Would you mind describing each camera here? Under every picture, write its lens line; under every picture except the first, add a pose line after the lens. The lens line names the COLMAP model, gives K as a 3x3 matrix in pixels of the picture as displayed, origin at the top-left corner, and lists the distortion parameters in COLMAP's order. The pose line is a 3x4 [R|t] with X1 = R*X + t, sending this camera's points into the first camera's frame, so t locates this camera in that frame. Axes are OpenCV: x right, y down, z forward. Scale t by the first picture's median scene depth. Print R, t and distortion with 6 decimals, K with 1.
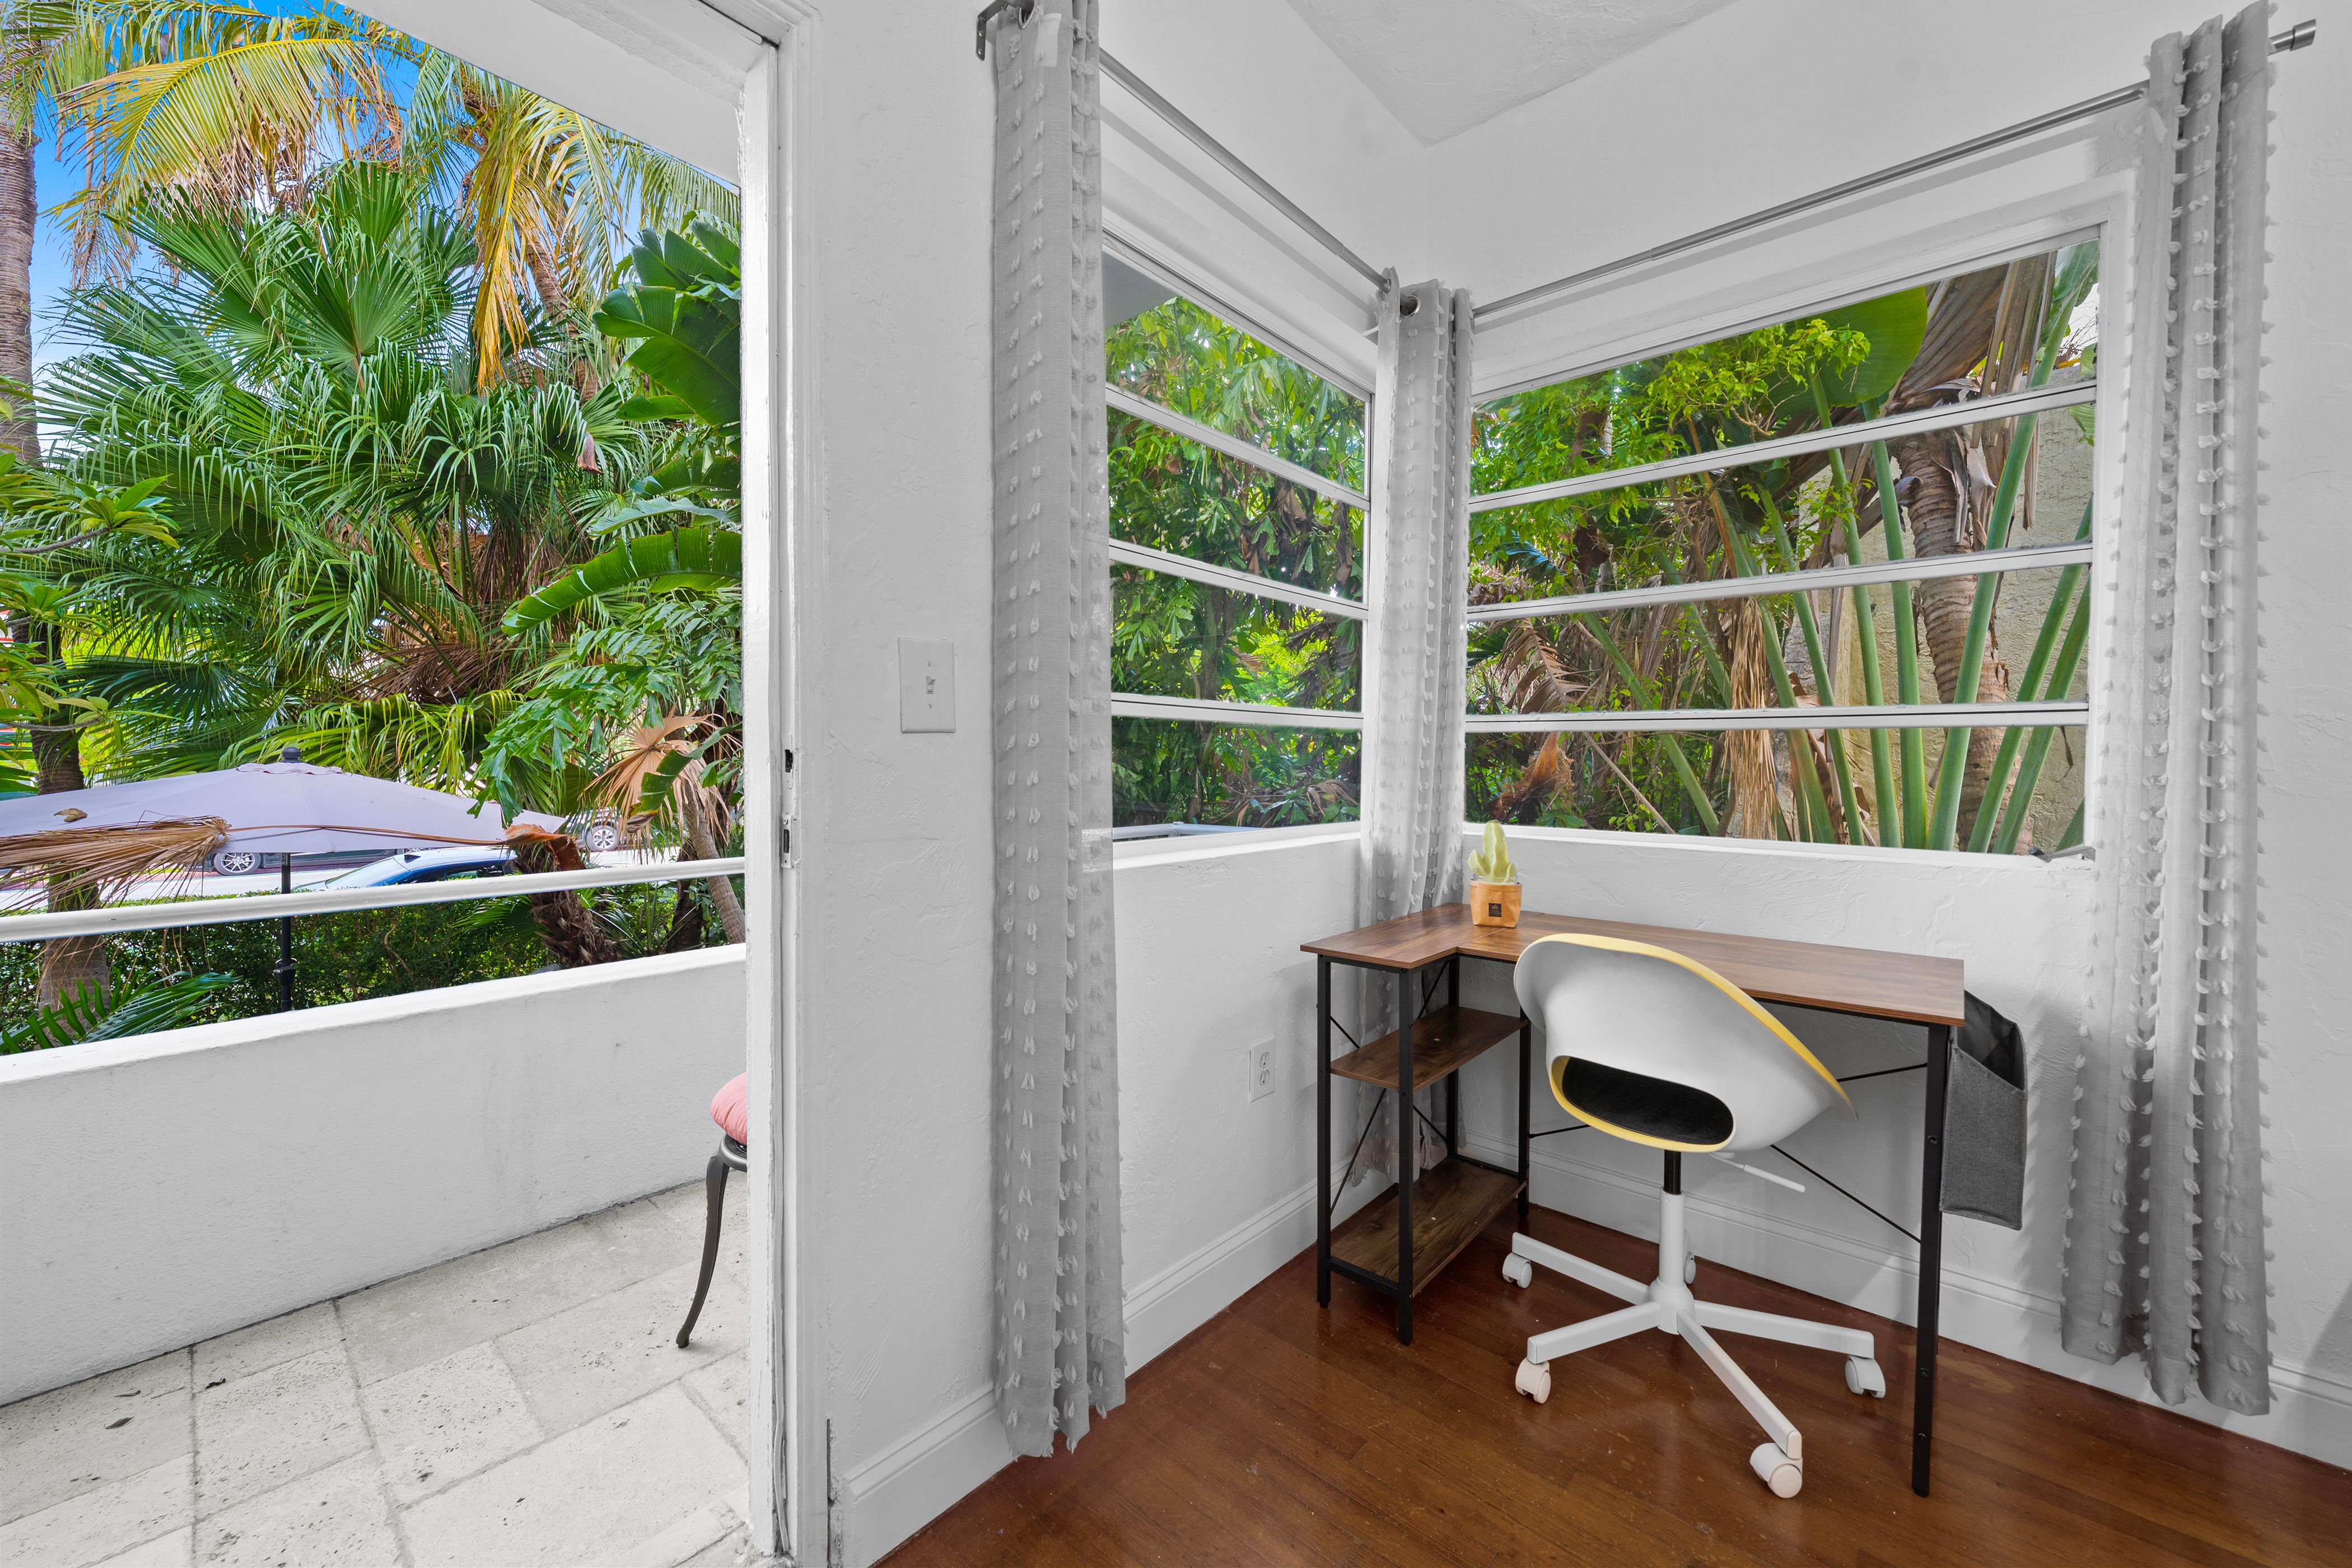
lens RADIAL K [[878.9, 0, 1164.1], [0, 878.9, 770.7], [0, 0, 1]] dist [-0.016876, 0.000660]
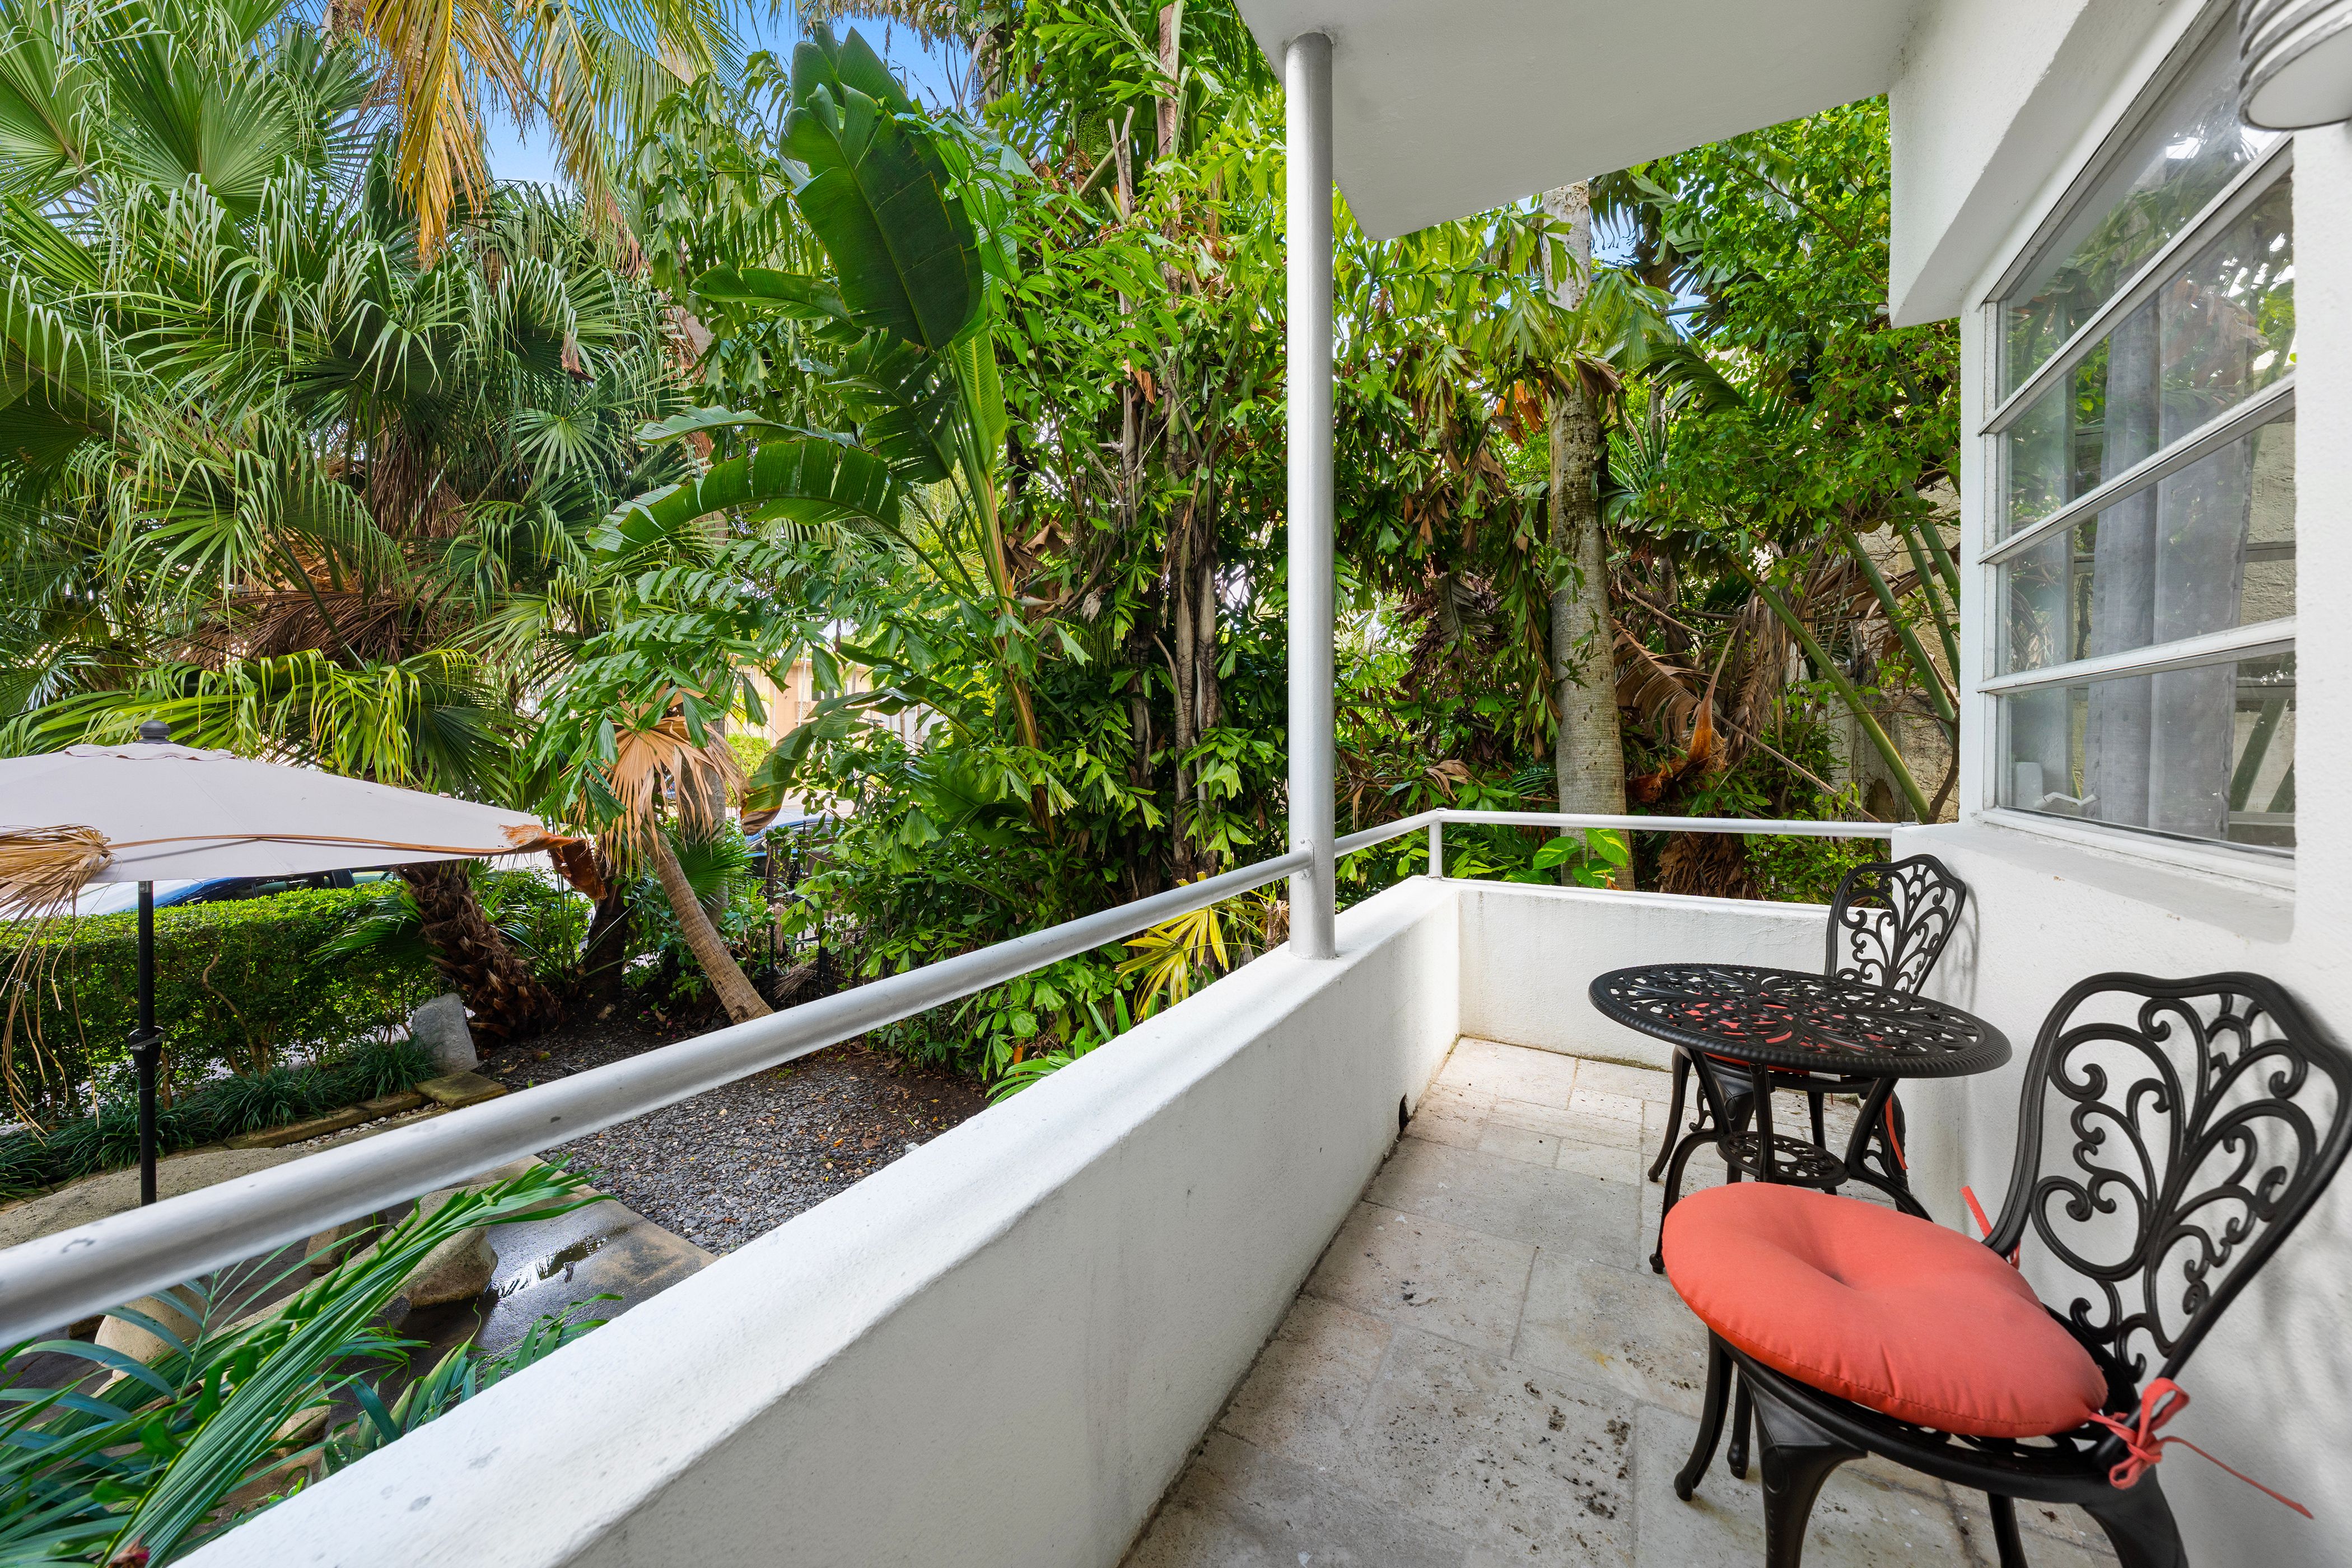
lens RADIAL K [[805.7, 0, 1084.7], [0, 805.7, 747.8], [0, 0, 1]] dist [-0.006110, 0.000289]
pose [[0.980173, -0.001988, 0.198134, -0.379441], [0.003768, 0.999956, -0.008605, 0.002589], [-0.198108, 0.009181, 0.980137, 0.211280]]
